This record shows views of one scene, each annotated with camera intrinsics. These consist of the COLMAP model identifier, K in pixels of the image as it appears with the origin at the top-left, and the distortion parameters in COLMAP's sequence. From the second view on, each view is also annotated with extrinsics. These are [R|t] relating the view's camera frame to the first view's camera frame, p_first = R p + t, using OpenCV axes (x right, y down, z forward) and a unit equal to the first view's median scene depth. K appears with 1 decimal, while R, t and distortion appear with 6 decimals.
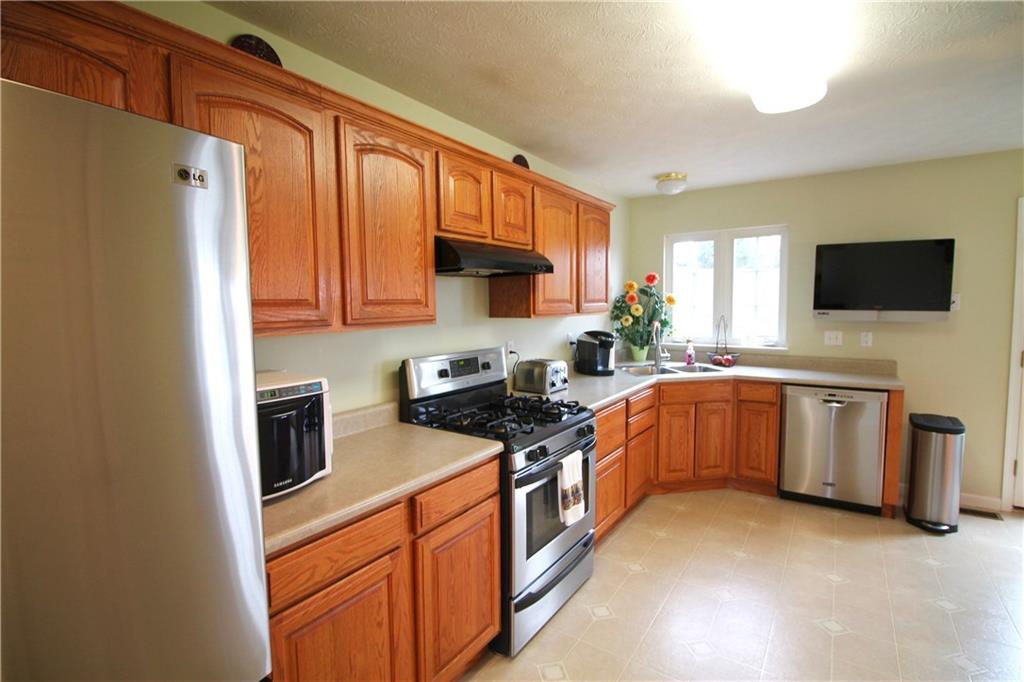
lens RADIAL K [[480.2, 0, 513.6], [0, 480.2, 336.0], [0, 0, 1]] dist [0.000881, -0.013545]
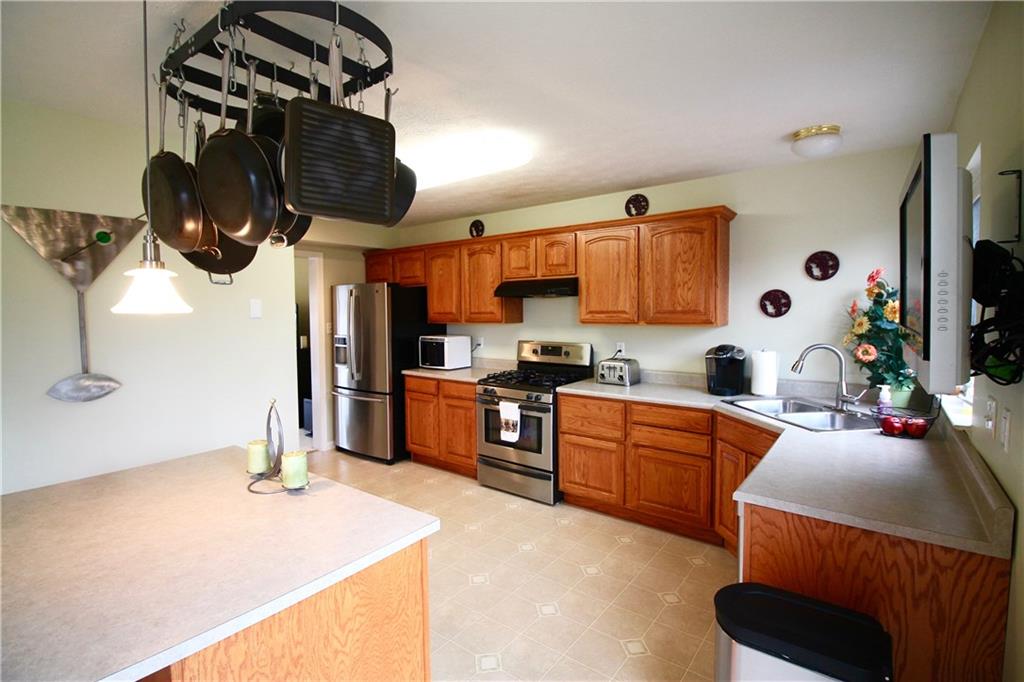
lens RADIAL K [[480.2, 0, 513.6], [0, 480.2, 336.0], [0, 0, 1]] dist [0.000881, -0.013545]
pose [[-0.054014, 0.063519, -0.996518, 1.123178], [-0.059604, 0.995990, 0.066716, -0.065673], [0.996760, 0.063000, -0.050012, 0.668292]]
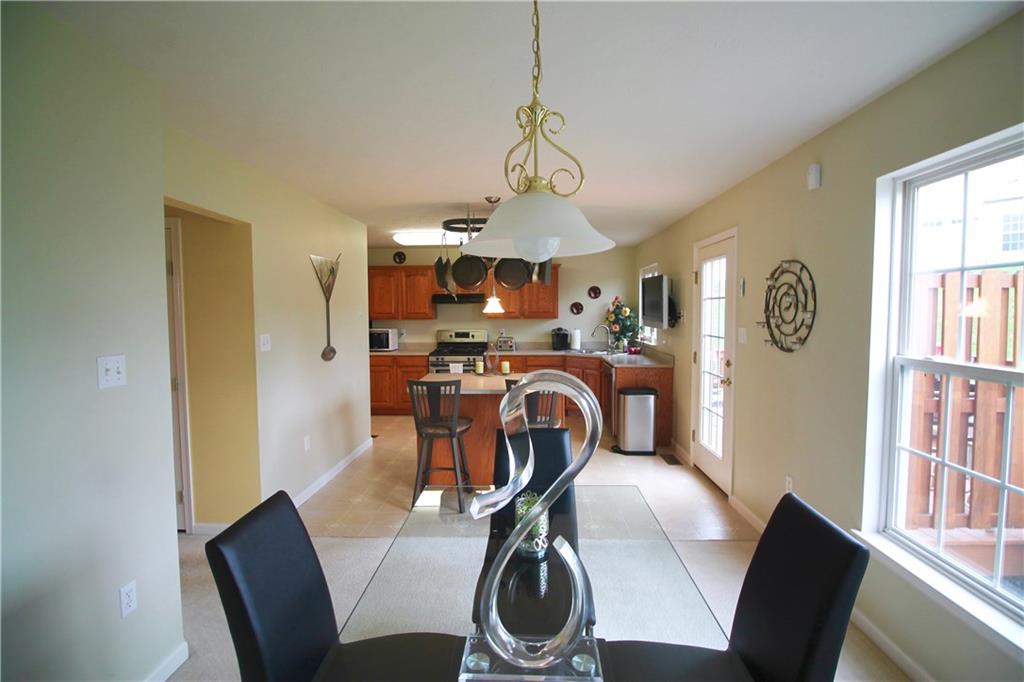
lens RADIAL K [[480.2, 0, 513.6], [0, 480.2, 336.0], [0, 0, 1]] dist [0.000881, -0.013545]
pose [[0.532767, 0.054429, -0.844510, 1.769975], [-0.057301, 0.997959, 0.028170, -0.021044], [0.844320, 0.033383, 0.534799, -0.201625]]
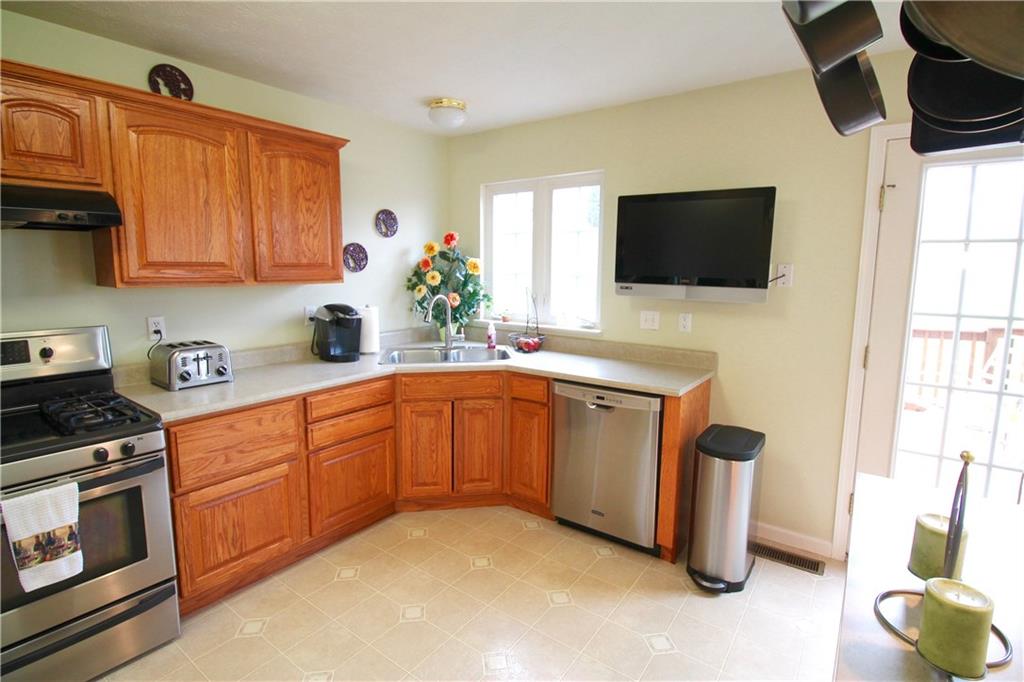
lens RADIAL K [[494.2, 0, 513.0], [0, 494.2, 332.5], [0, 0, 1]] dist [0.002041, -0.014966]
pose [[0.999242, 0.023379, -0.031118, 0.499671], [-0.021349, 0.997720, 0.064030, -0.022894], [0.032544, -0.063317, 0.997463, 0.210405]]
